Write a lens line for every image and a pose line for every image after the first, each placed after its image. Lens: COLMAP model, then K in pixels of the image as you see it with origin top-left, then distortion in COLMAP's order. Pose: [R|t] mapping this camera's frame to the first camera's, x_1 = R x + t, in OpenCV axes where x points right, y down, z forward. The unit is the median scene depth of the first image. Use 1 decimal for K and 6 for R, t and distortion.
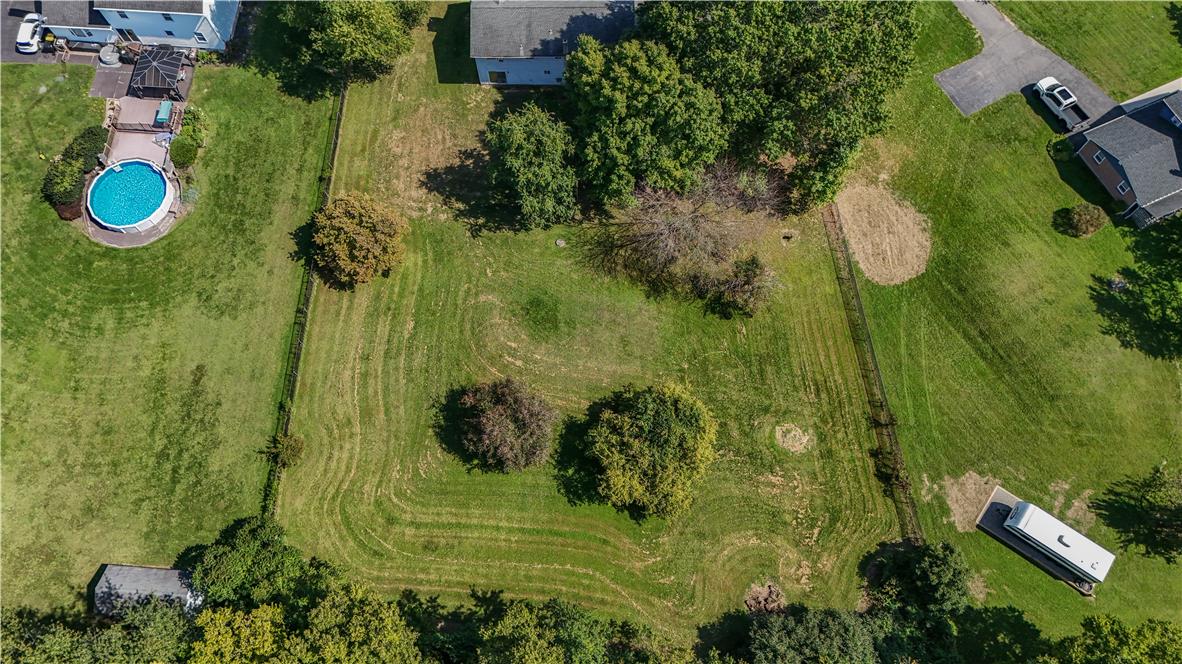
lens RADIAL K [[871.7, 0, 592.9], [0, 871.7, 336.3], [0, 0, 1]] dist [0.080257, -0.079961]
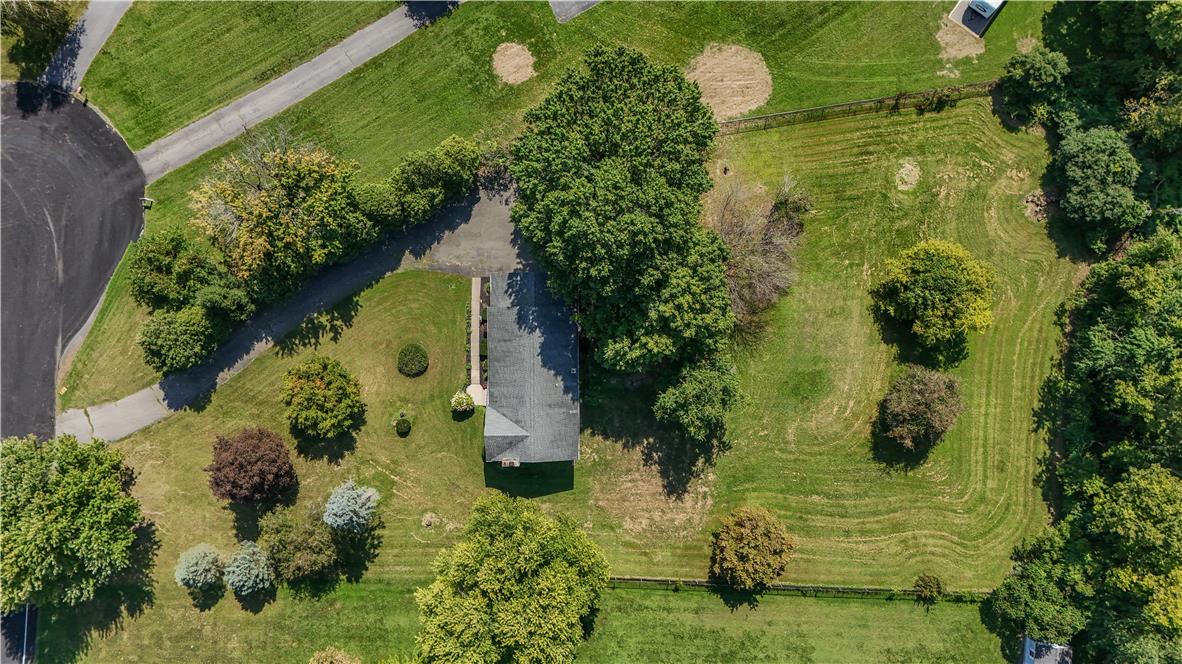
lens RADIAL K [[871.7, 0, 588.1], [0, 871.7, 329.4], [0, 0, 1]] dist [0.080257, -0.079961]
pose [[-0.013171, -0.999890, 0.006761, 0.011694], [0.937776, -0.010005, 0.347096, -0.697900], [-0.346990, 0.010912, 0.937805, 0.003617]]
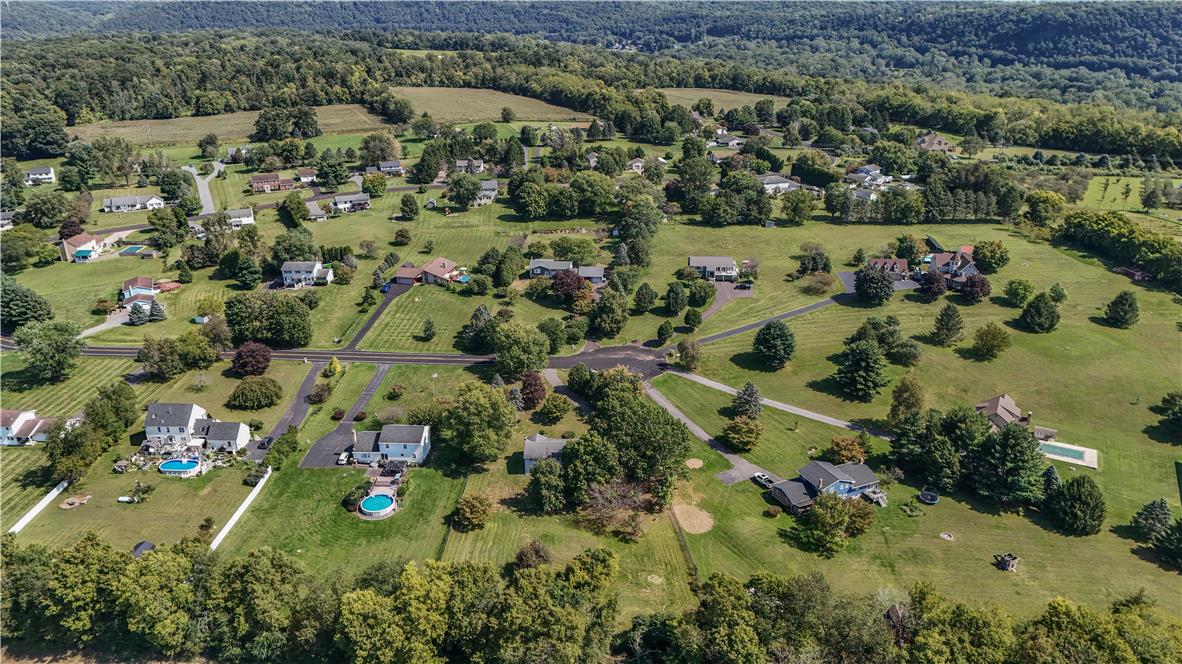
lens RADIAL K [[871.7, 0, 586.4], [0, 871.7, 328.5], [0, 0, 1]] dist [0.080257, -0.079961]
pose [[0.999952, 0.008723, -0.004505, 0.050253], [-0.009259, 0.685339, -0.728165, 1.285380], [-0.003265, 0.728172, 0.685387, -1.011320]]
